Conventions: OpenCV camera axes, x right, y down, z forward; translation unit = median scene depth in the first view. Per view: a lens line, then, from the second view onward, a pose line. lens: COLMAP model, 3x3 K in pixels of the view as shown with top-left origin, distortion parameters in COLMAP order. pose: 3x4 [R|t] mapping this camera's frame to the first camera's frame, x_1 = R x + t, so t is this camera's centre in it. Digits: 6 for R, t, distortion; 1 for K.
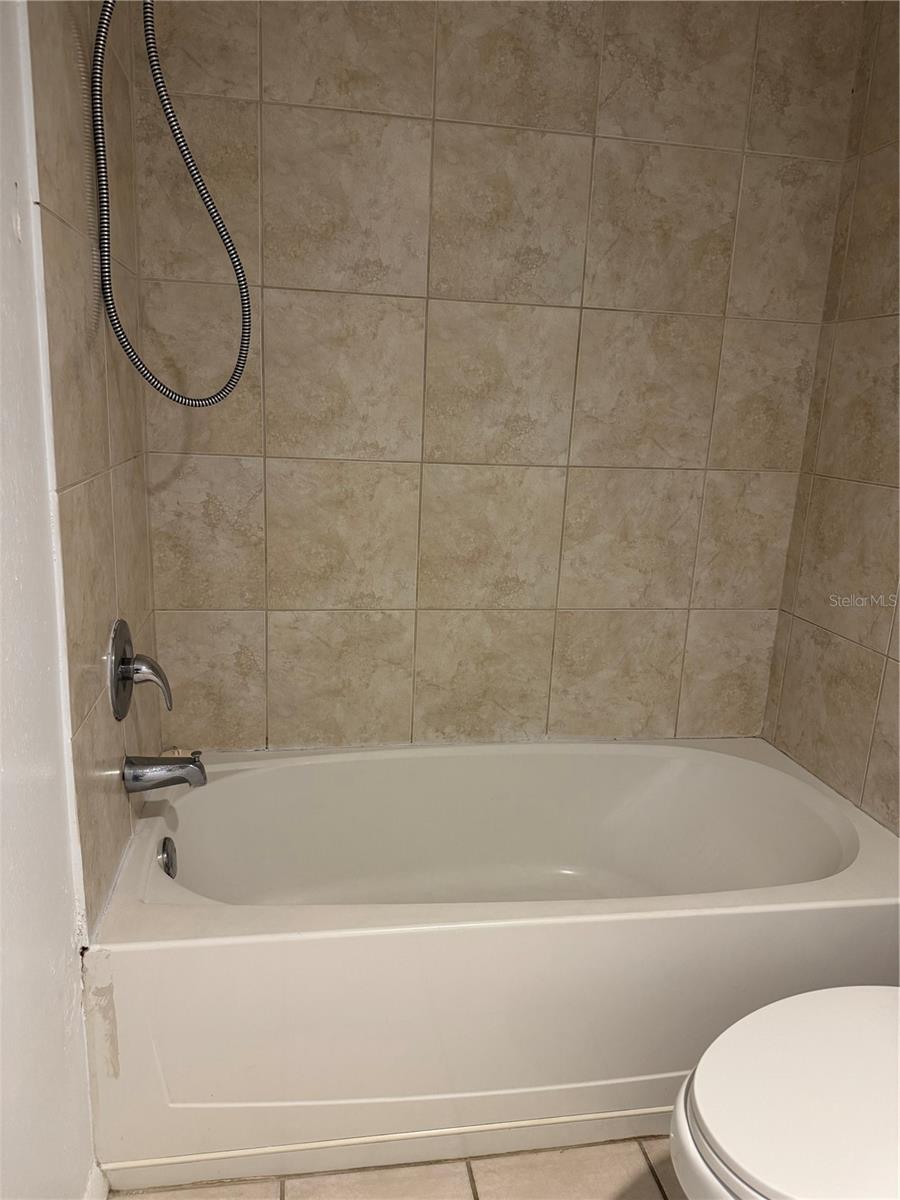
lens RADIAL K [[834.6, 0, 446.3], [0, 834.6, 606.2], [0, 0, 1]] dist [0.041426, -0.056722]
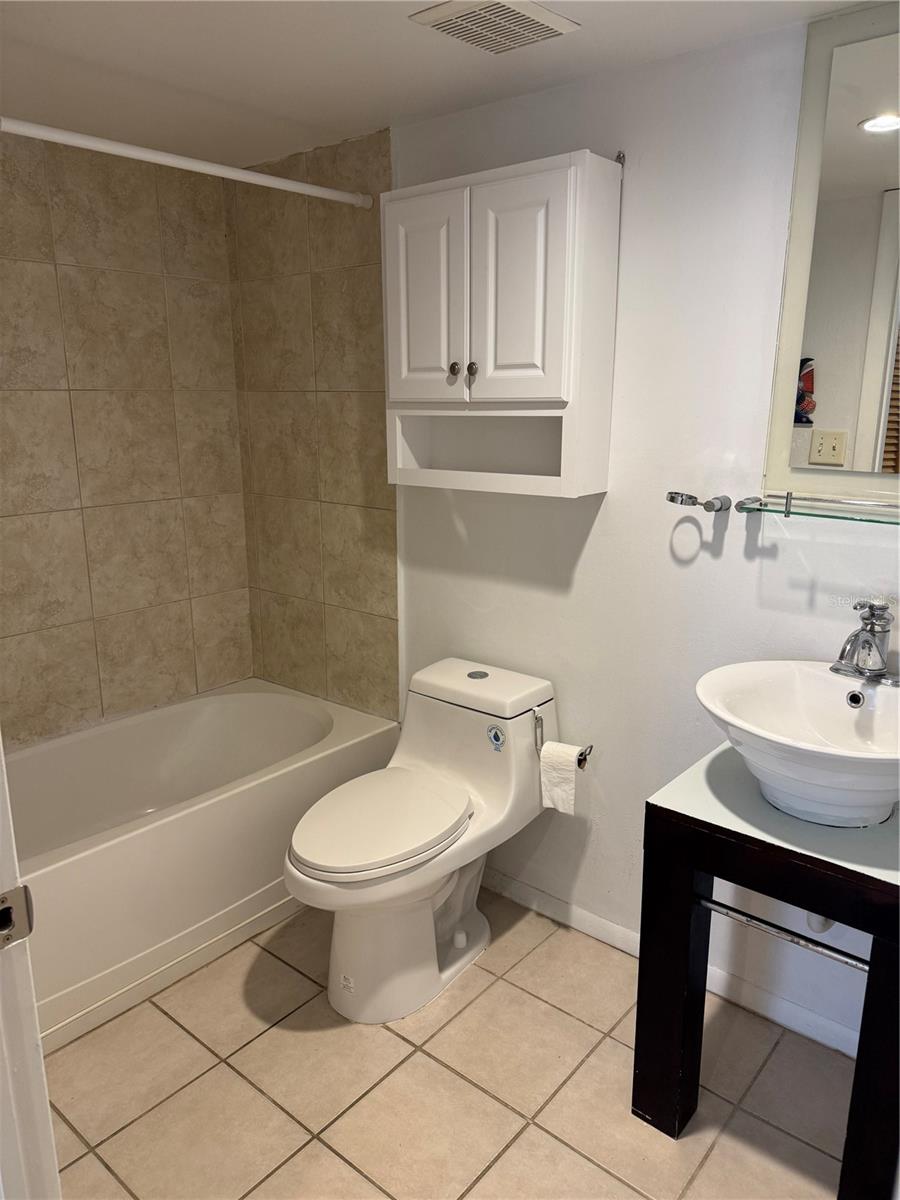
lens RADIAL K [[834.5, 0, 421.9], [0, 834.5, 582.8], [0, 0, 1]] dist [0.168245, -0.263104]
pose [[0.781337, -0.182904, 0.596706, -0.245777], [0.188641, 0.980584, 0.053563, -0.025872], [-0.594917, 0.070712, 0.800670, -0.355328]]
